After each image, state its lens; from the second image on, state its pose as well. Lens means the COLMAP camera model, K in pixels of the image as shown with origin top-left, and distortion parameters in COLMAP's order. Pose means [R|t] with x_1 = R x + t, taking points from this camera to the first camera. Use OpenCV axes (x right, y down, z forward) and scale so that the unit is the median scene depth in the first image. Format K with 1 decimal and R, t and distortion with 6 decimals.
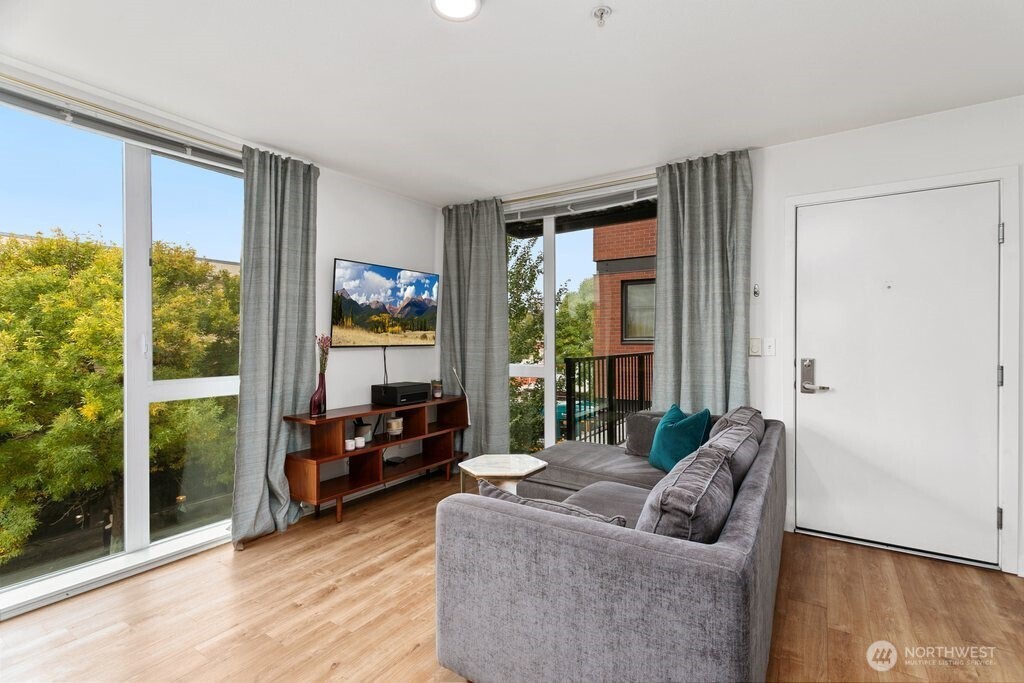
lens RADIAL K [[478.0, 0, 518.8], [0, 478.0, 341.9], [0, 0, 1]] dist [-0.001677, 0.004600]
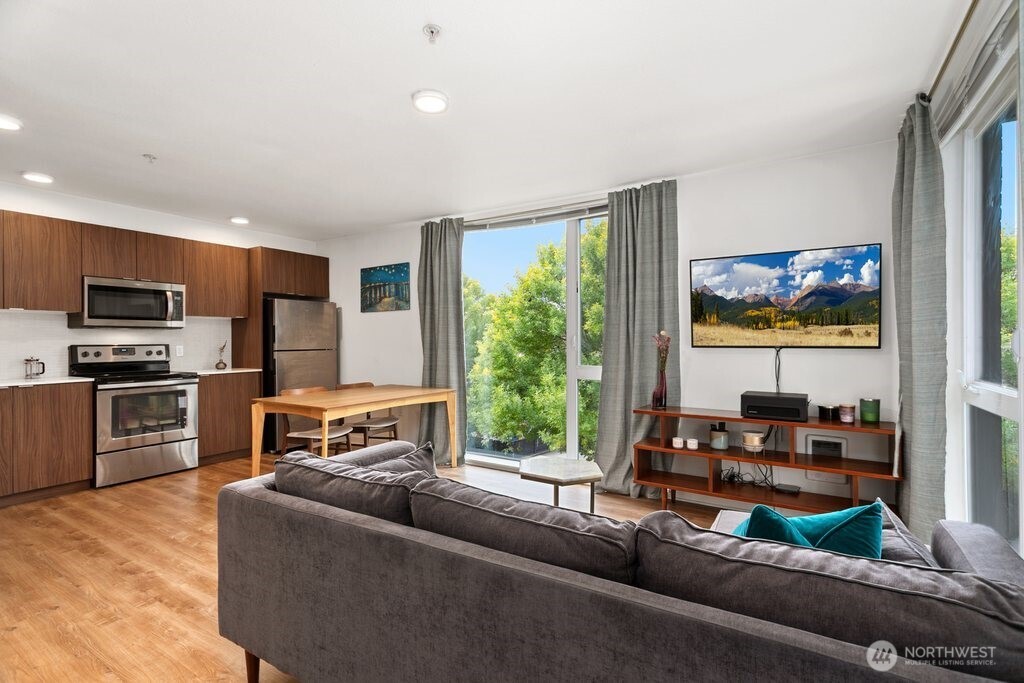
lens RADIAL K [[478.0, 0, 516.5], [0, 478.0, 340.7], [0, 0, 1]] dist [-0.001677, 0.004600]
pose [[0.006976, 0.007544, -0.999947, 0.650198], [-0.001776, 0.999970, 0.007532, -0.007929], [0.999974, 0.001724, 0.006989, 0.632643]]
